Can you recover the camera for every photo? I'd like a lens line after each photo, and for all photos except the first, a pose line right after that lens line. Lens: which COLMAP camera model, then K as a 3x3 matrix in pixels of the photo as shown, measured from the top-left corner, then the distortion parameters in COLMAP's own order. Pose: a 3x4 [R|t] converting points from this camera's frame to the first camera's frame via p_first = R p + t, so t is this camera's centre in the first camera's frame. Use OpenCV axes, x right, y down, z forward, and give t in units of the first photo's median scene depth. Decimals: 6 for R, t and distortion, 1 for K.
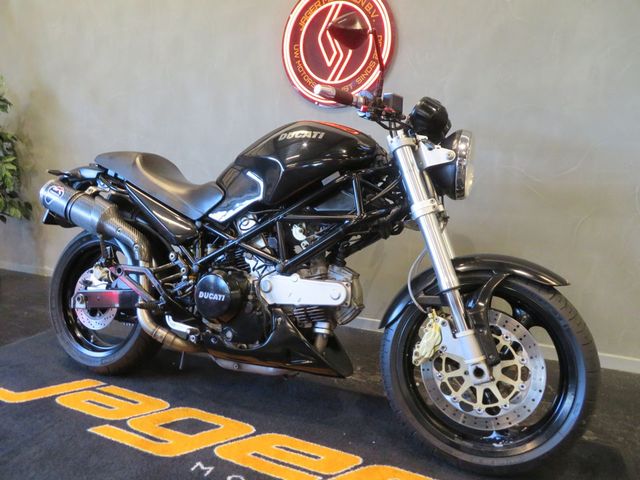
lens RADIAL K [[461.7, 0, 323.1], [0, 461.7, 242.4], [0, 0, 1]] dist [-0.001983, 0.000343]
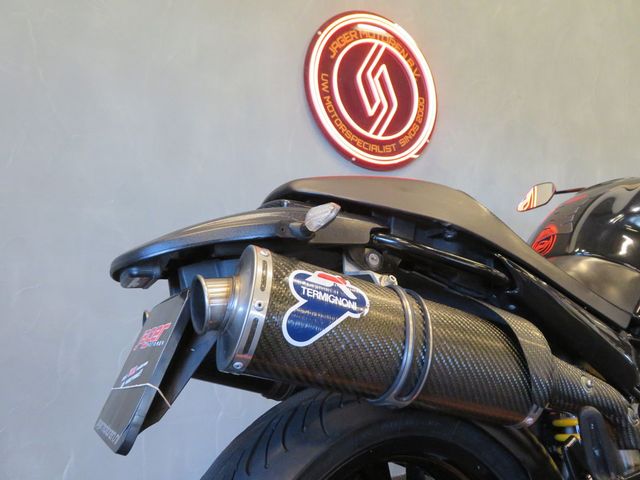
lens RADIAL K [[459.6, 0, 320.0], [0, 459.6, 240.0], [0, 0, 1]] dist [-0.003214, -0.001128]
pose [[0.580064, 0.047609, 0.813179, -0.982811], [0.135931, 0.978635, -0.154260, -0.124350], [-0.803149, 0.200017, 0.561199, 1.068631]]
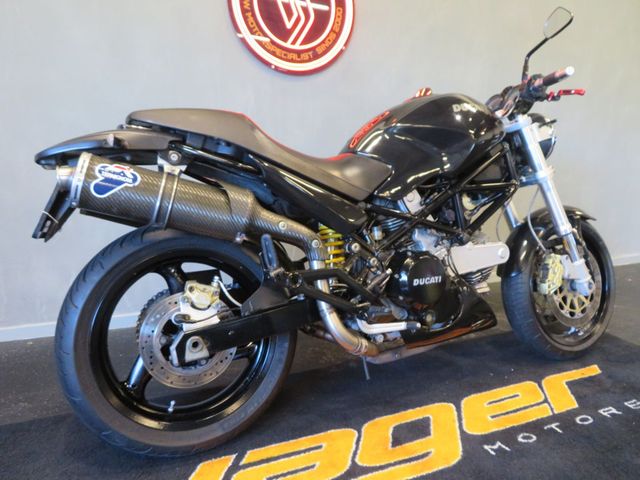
lens RADIAL K [[459.6, 0, 320.0], [0, 459.6, 240.0], [0, 0, 1]] dist [-0.003214, -0.001128]
pose [[0.659421, -0.141048, 0.738424, -1.047085], [0.108852, 0.989805, 0.091859, -0.069102], [-0.743851, 0.019805, 0.668051, 0.555727]]
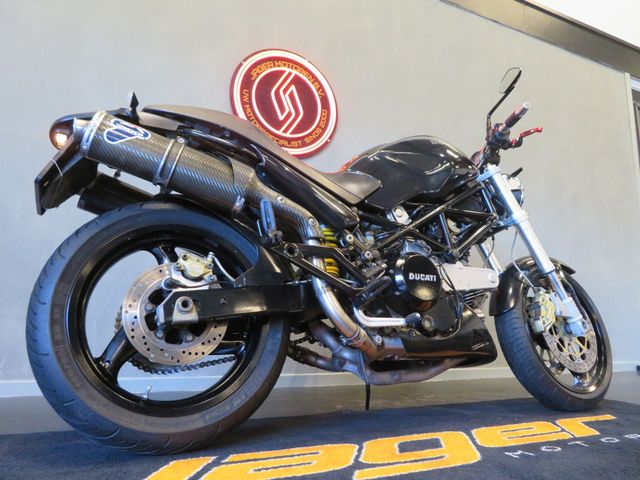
lens RADIAL K [[459.6, 0, 320.0], [0, 459.6, 240.0], [0, 0, 1]] dist [-0.003214, -0.001128]
pose [[0.620230, 0.151082, 0.769733, -1.077324], [0.111849, 0.954217, -0.277417, 0.276104], [-0.776405, 0.258157, 0.574935, 0.625727]]
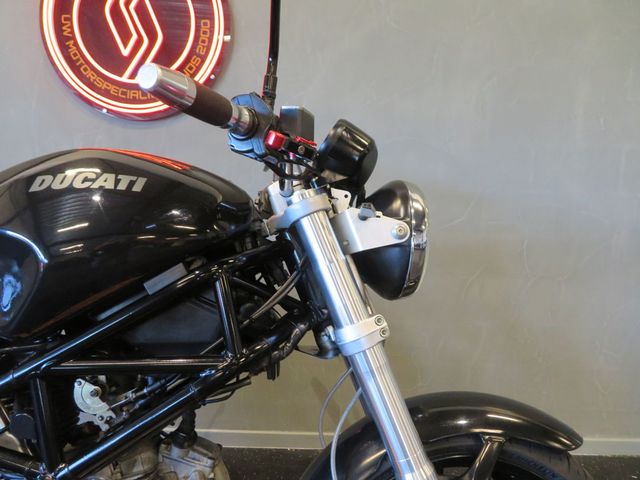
lens RADIAL K [[459.6, 0, 320.0], [0, 459.6, 240.0], [0, 0, 1]] dist [-0.003214, -0.001128]
pose [[0.902941, -0.031019, 0.428643, -0.037116], [0.046357, 0.998602, -0.025386, -0.150476], [-0.427256, 0.042792, 0.903117, 0.493360]]
